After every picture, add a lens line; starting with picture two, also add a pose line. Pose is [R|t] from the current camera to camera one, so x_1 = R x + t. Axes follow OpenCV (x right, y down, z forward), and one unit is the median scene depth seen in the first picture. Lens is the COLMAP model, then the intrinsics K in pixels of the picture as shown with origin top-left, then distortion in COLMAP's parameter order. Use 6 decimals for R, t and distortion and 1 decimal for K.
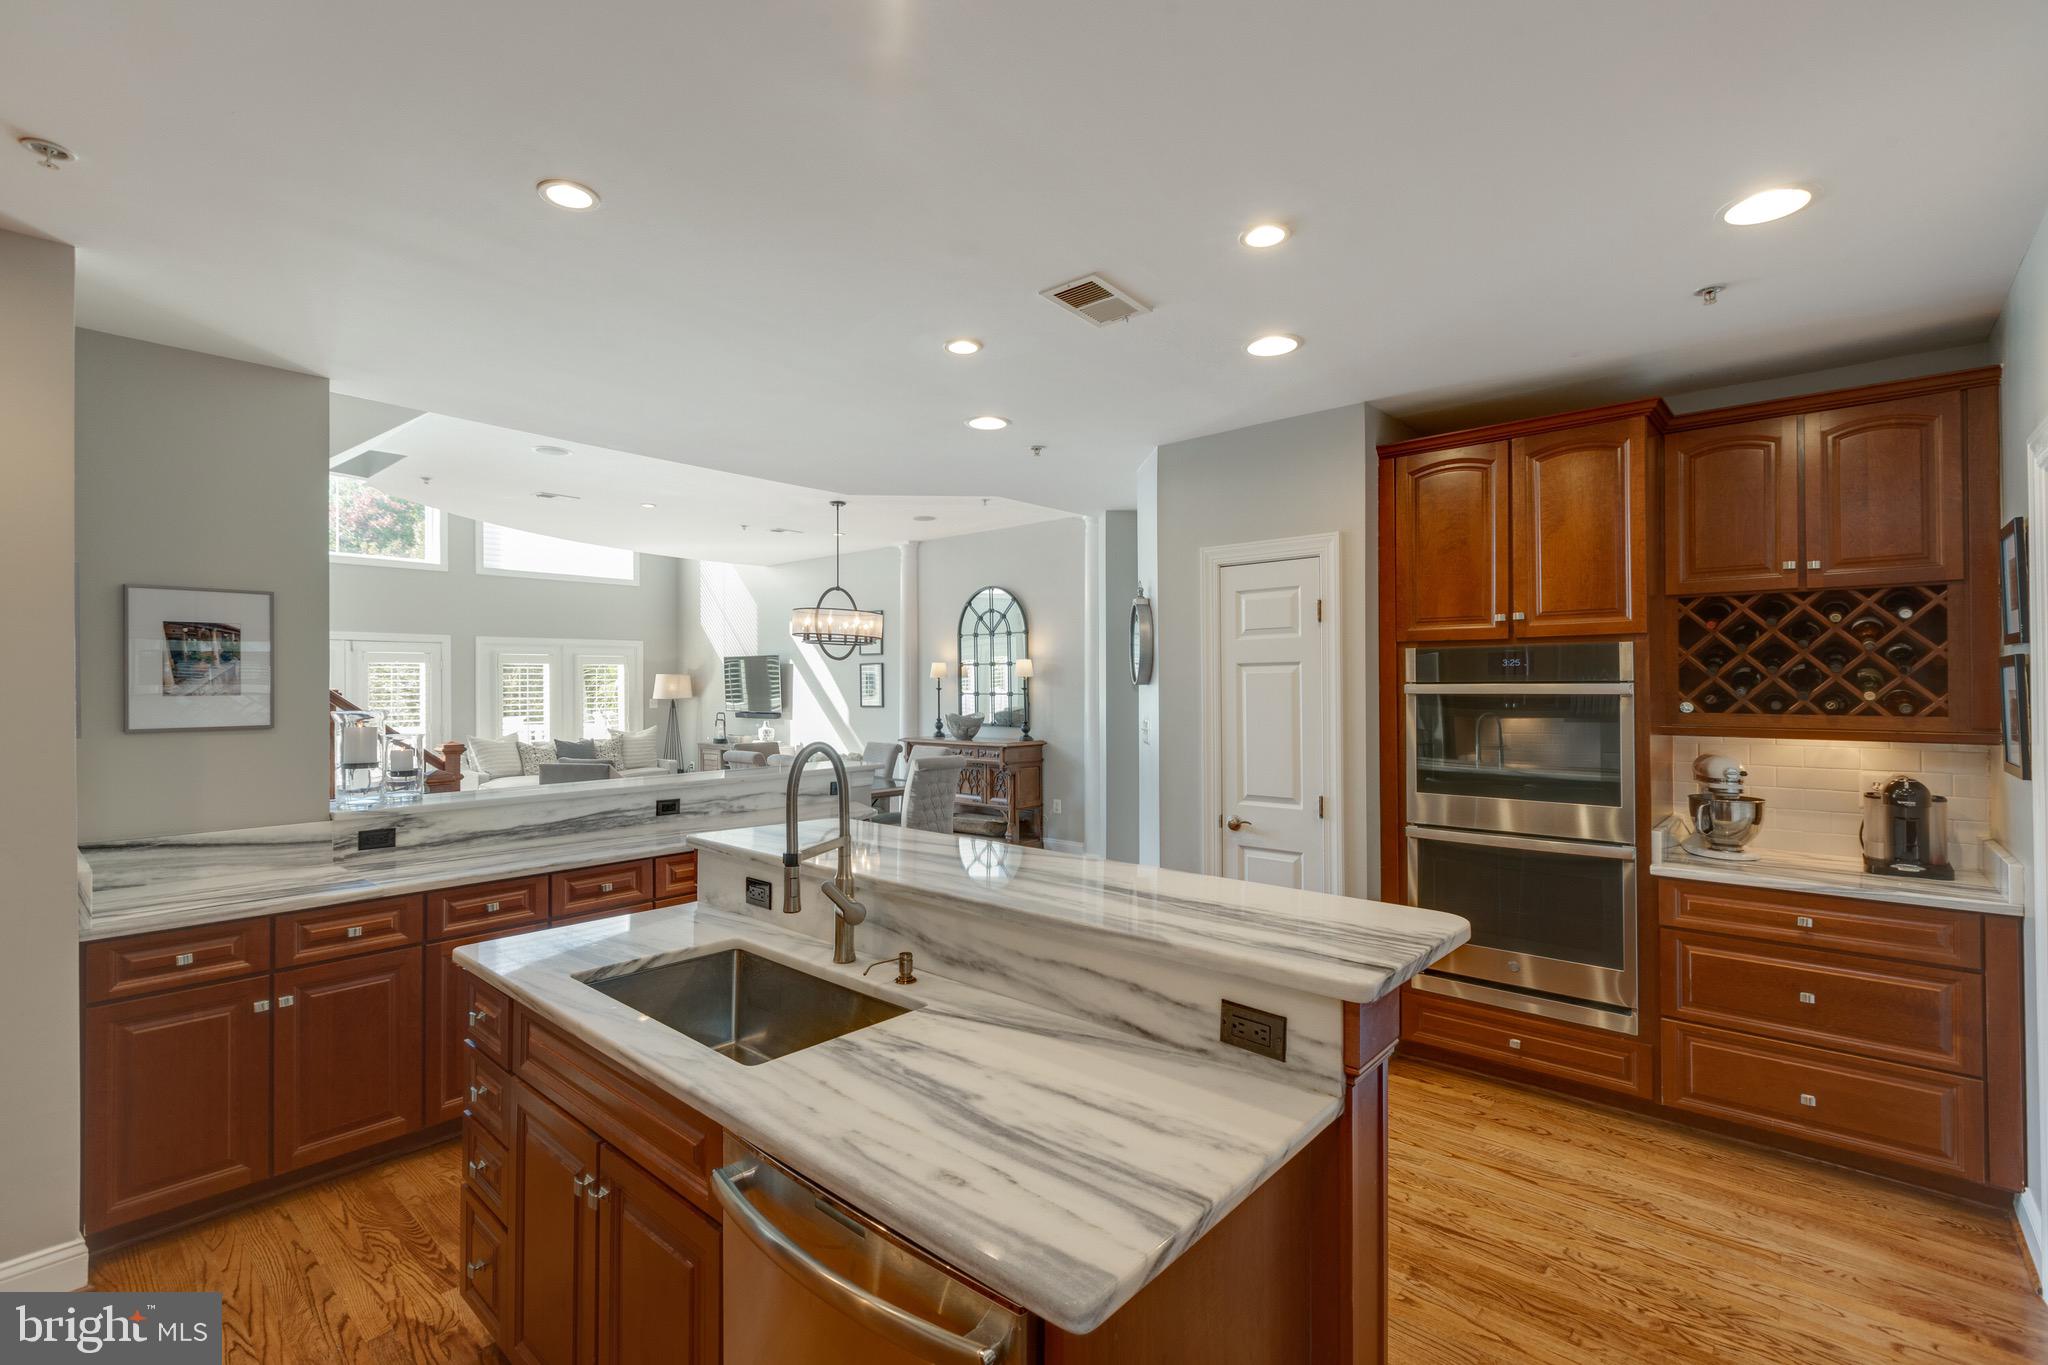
lens RADIAL K [[908.0, 0, 1035.3], [0, 908.0, 679.7], [0, 0, 1]] dist [0.003168, -0.001704]
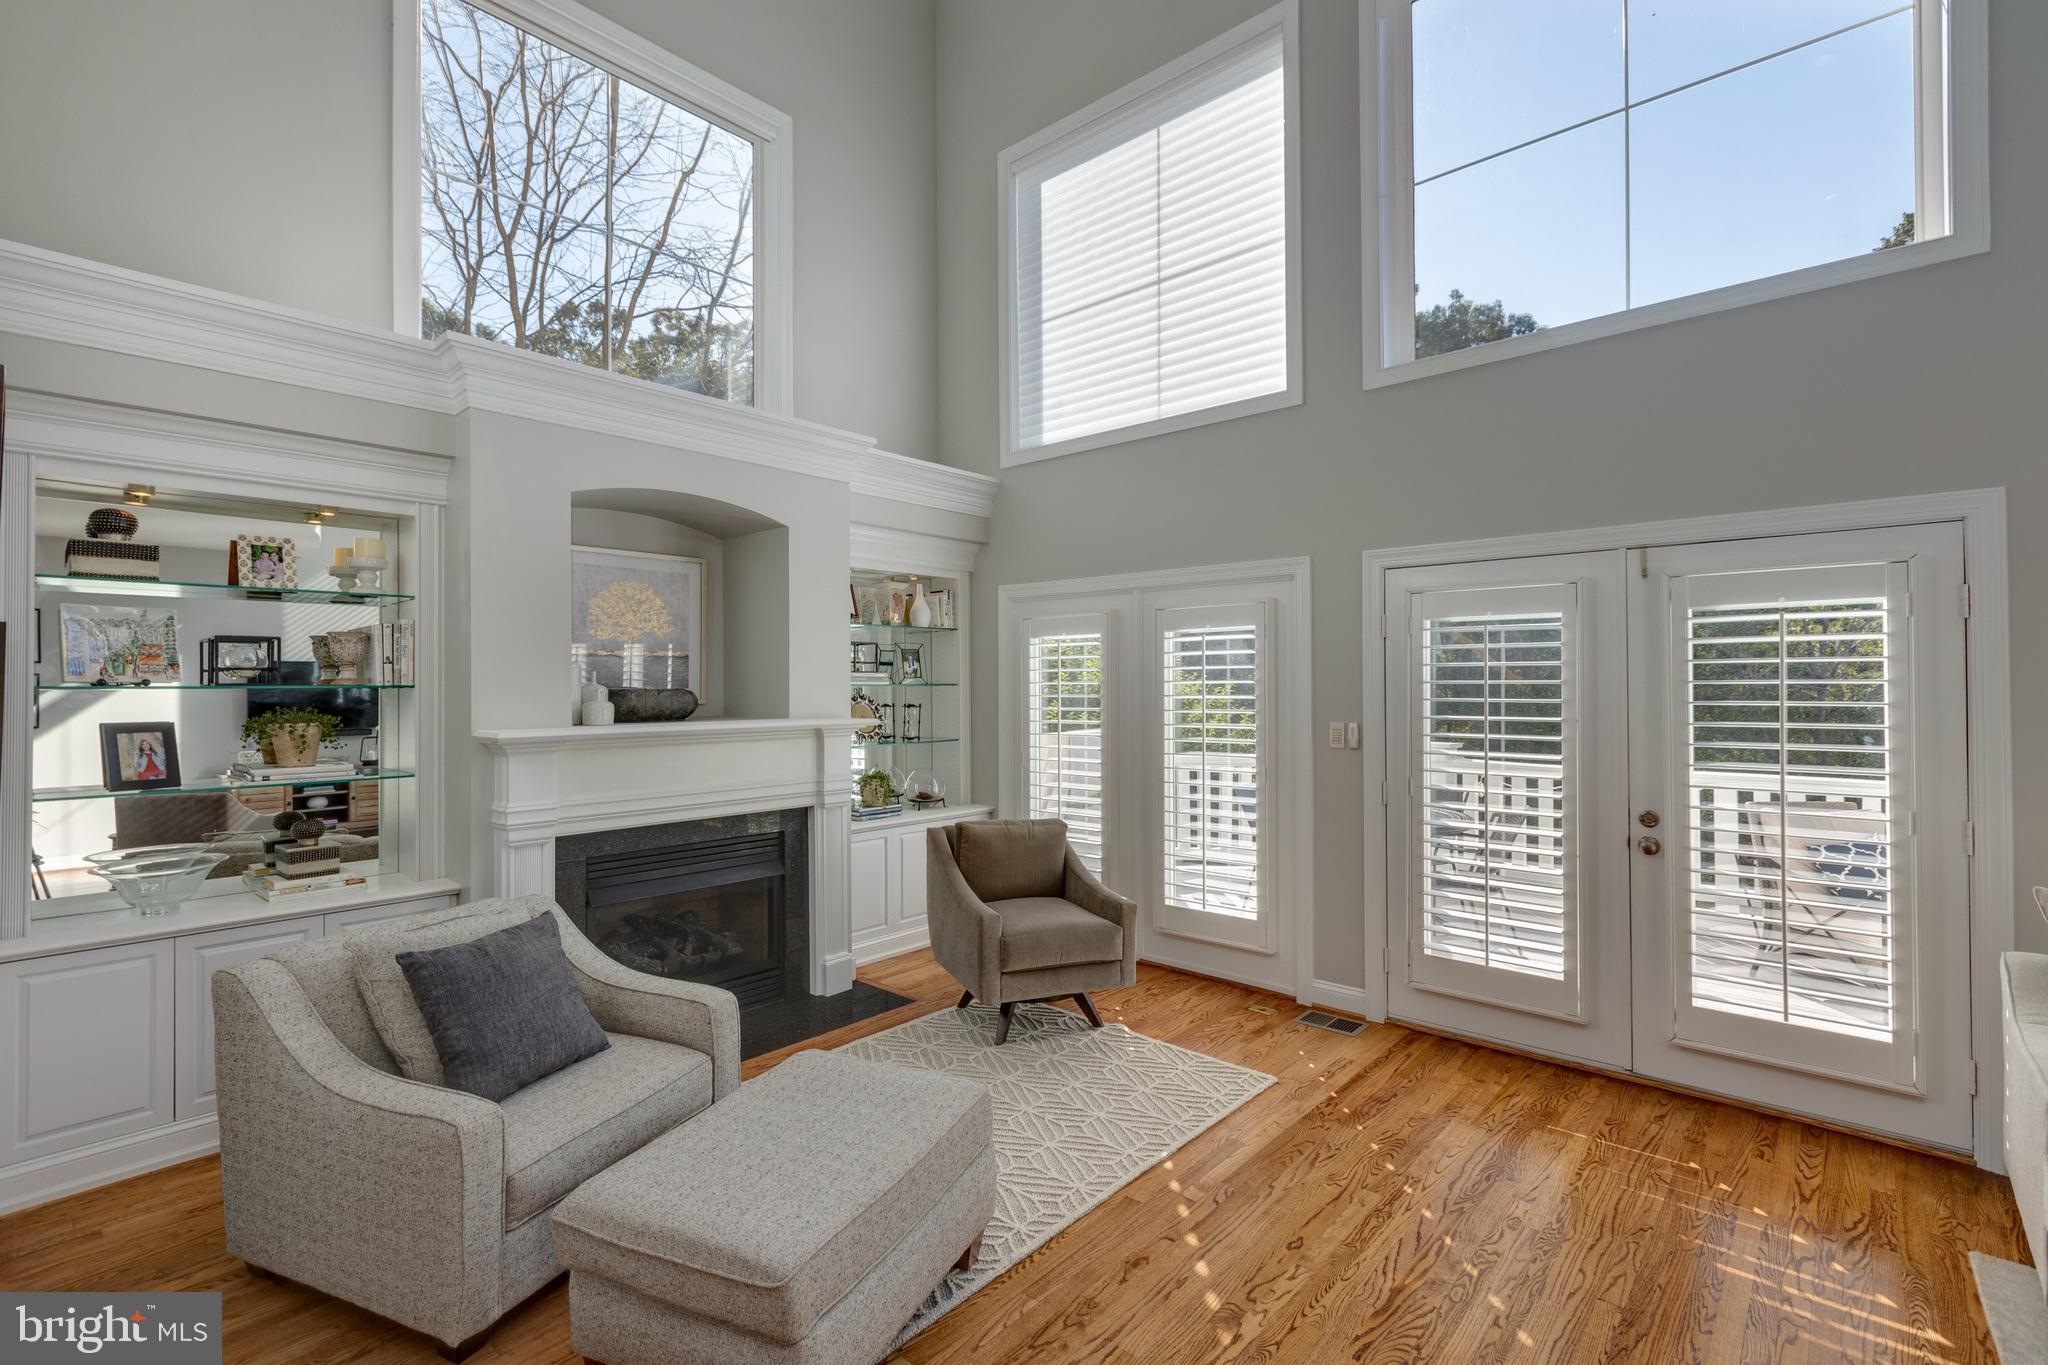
lens RADIAL K [[908.0, 0, 1027.0], [0, 908.0, 677.3], [0, 0, 1]] dist [0.003168, -0.001704]
pose [[-0.024816, -0.002757, -0.999688, -0.450116], [0.010901, 0.999936, -0.003029, 0.005726], [0.999633, -0.010973, -0.024784, 0.874945]]
